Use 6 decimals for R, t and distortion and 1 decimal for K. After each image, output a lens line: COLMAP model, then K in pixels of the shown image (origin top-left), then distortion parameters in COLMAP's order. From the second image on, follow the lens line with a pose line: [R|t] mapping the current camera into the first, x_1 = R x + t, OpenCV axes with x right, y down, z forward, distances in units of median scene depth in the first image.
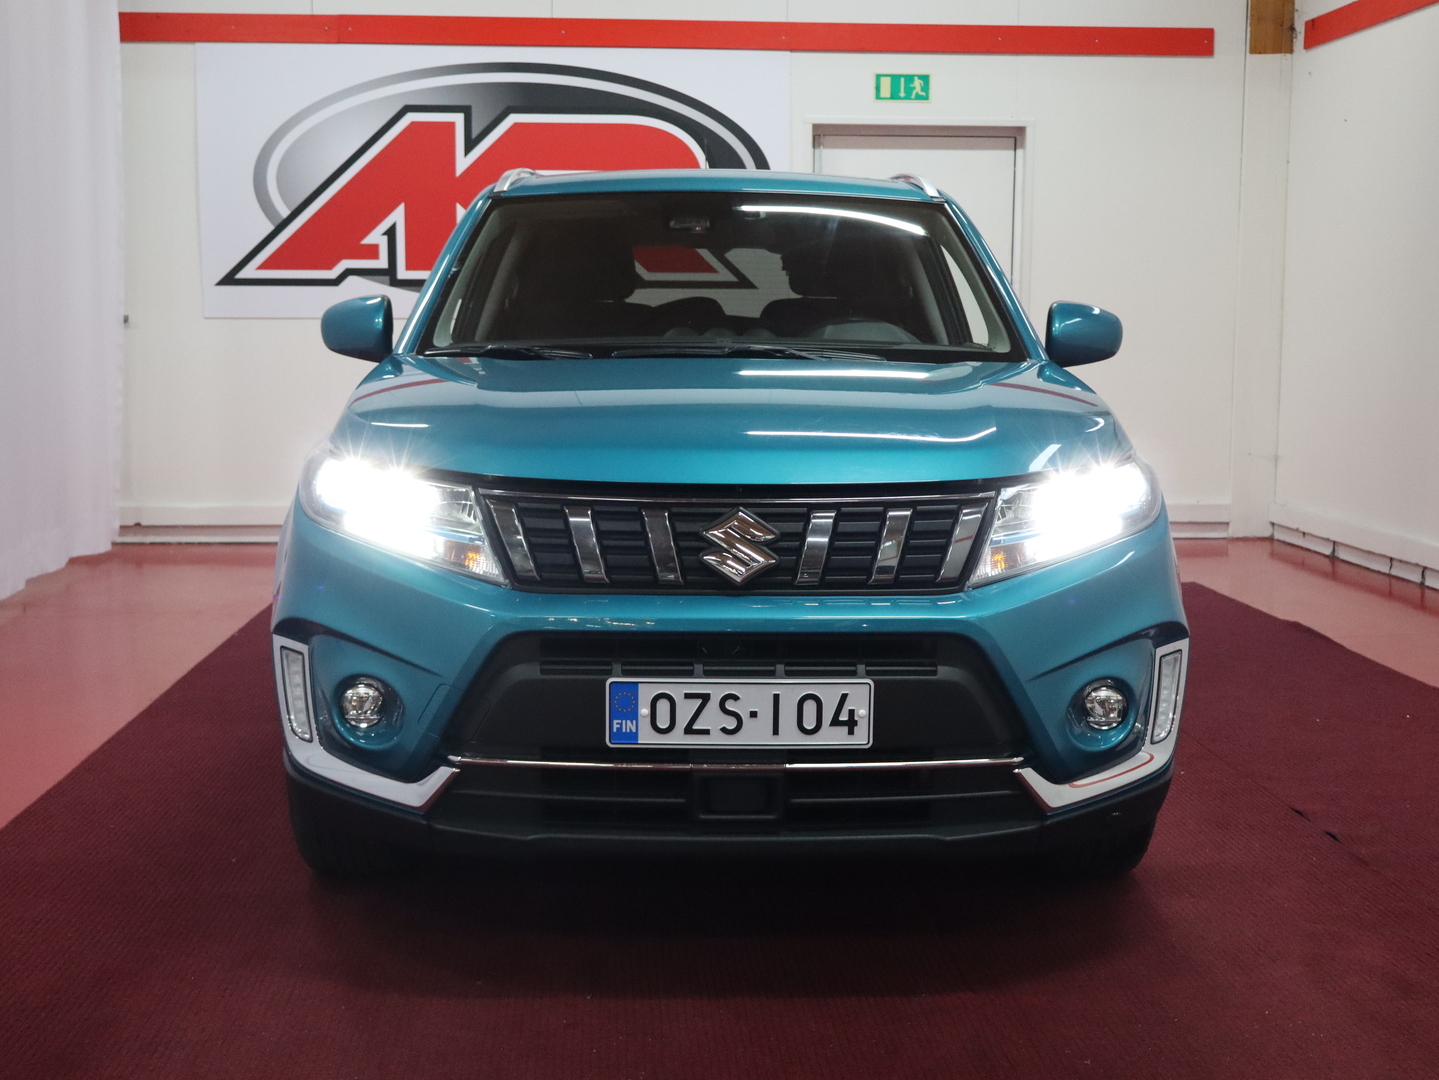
lens RADIAL K [[1783.1, 0, 719.5], [0, 1783.1, 540.0], [0, 0, 1]] dist [0.009653, -0.004562]
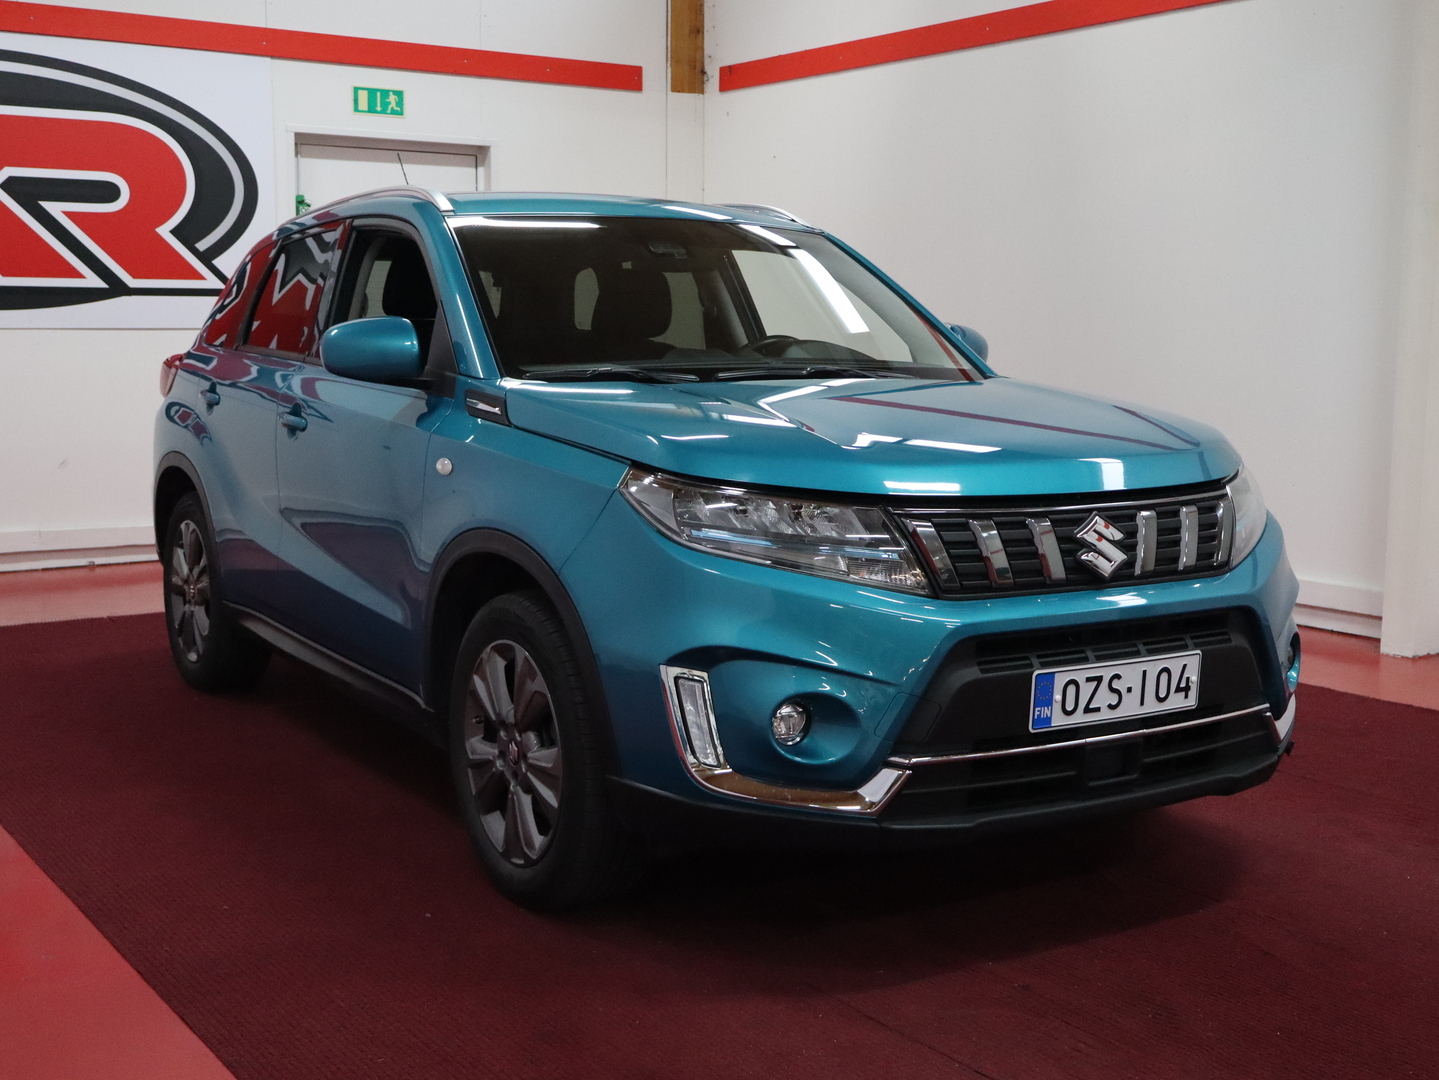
lens RADIAL K [[1734.7, 0, 719.5], [0, 1734.7, 540.0], [0, 0, 1]] dist [-0.006925, -0.029841]
pose [[0.861846, -0.061498, 0.503428, -0.761074], [0.059703, 0.998022, 0.019709, -0.036735], [-0.503644, 0.013070, 0.863812, 0.159349]]
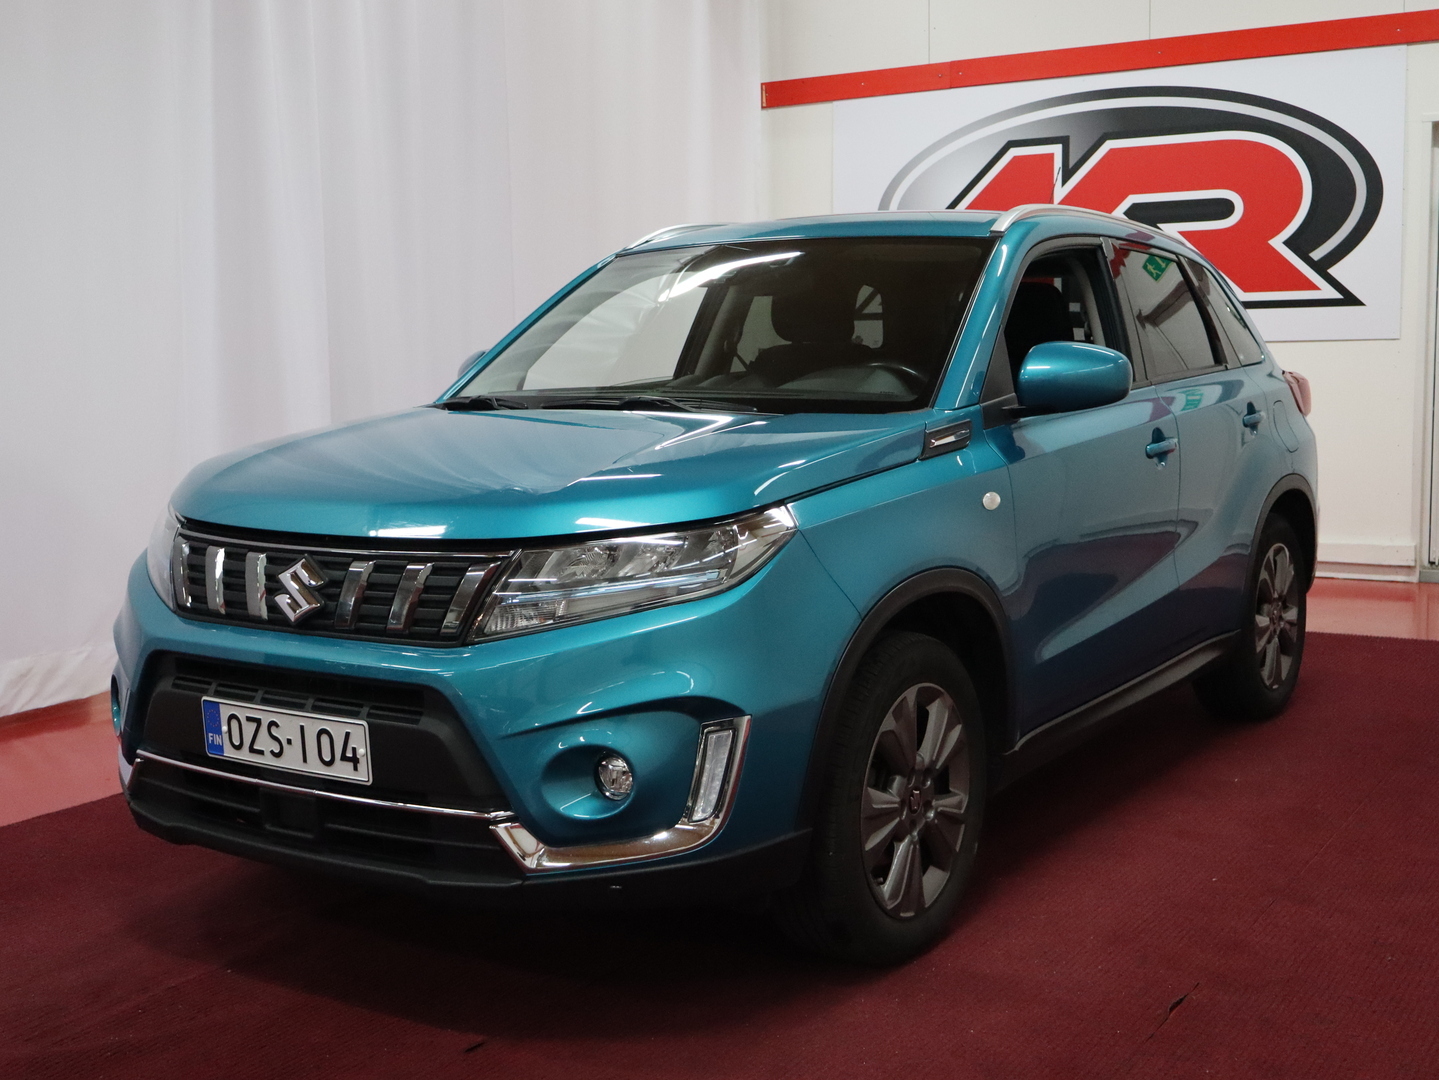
lens RADIAL K [[1734.7, 0, 719.5], [0, 1734.7, 540.0], [0, 0, 1]] dist [-0.006925, -0.029841]
pose [[0.816287, 0.044834, -0.575904, 0.843395], [-0.046488, 0.998848, 0.011869, -0.052243], [0.575773, 0.017084, 0.817431, 0.266842]]
